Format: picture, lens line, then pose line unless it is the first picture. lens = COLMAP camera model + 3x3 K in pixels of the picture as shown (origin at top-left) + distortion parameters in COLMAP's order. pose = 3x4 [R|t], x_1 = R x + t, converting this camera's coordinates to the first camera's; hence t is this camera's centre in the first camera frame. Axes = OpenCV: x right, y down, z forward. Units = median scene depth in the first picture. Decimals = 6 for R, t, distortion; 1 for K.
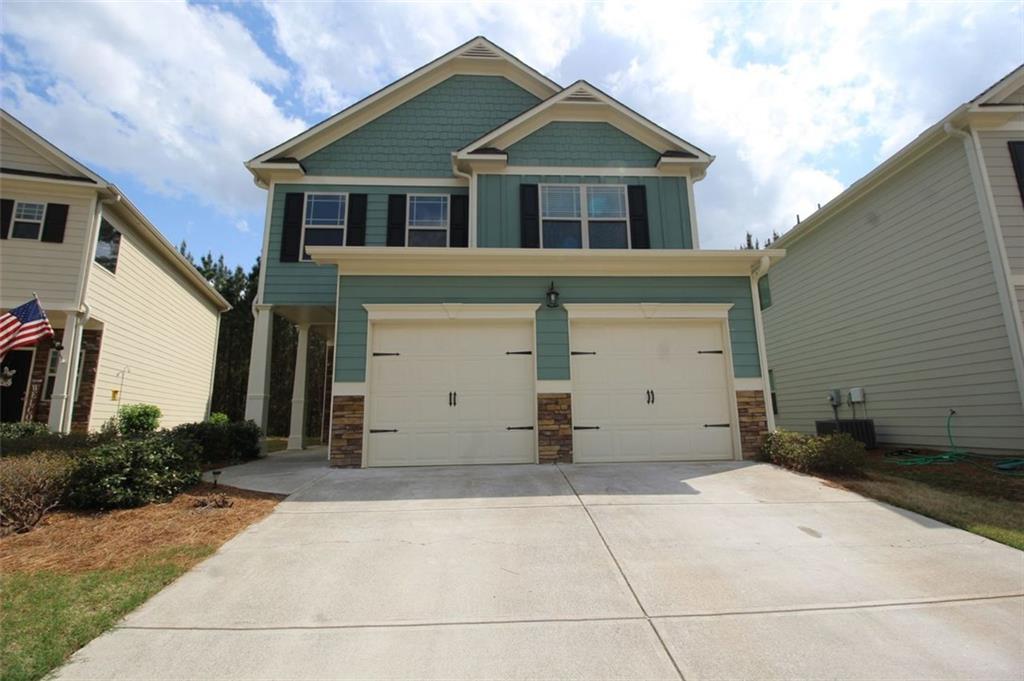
lens RADIAL K [[427.9, 0, 512.0], [0, 427.9, 340.5], [0, 0, 1]] dist [-0.000981, -0.000129]
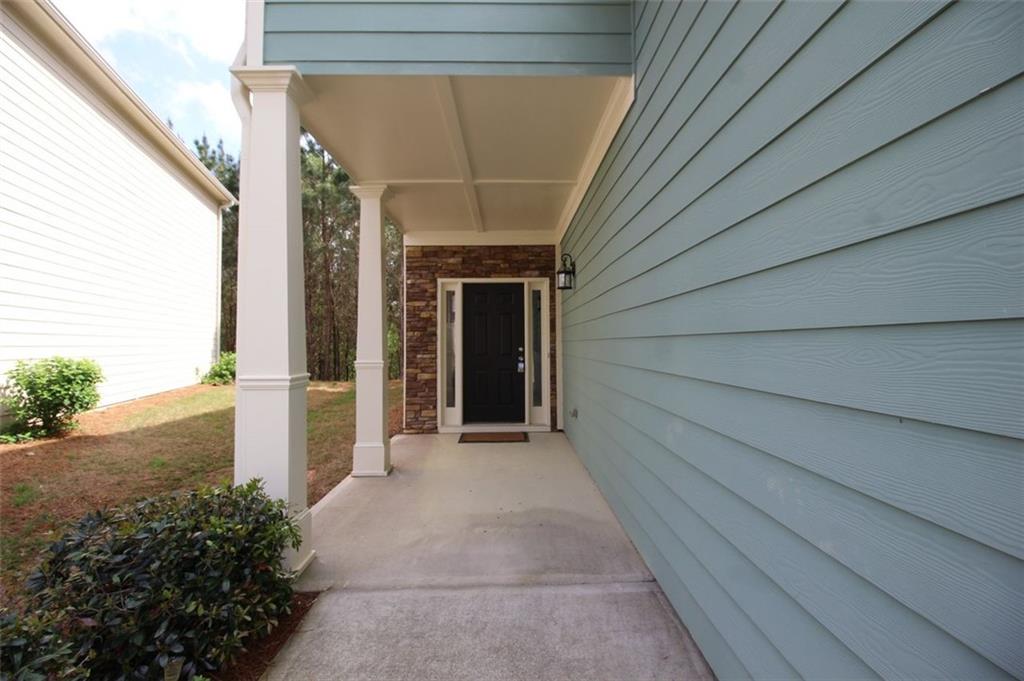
lens RADIAL K [[427.9, 0, 512.0], [0, 427.9, 340.5], [0, 0, 1]] dist [-0.000981, -0.000129]
pose [[0.998809, 0.002174, -0.048749, -0.165251], [0.007087, 0.981955, 0.188984, 0.020327], [0.048281, -0.189105, 0.980769, 0.285991]]
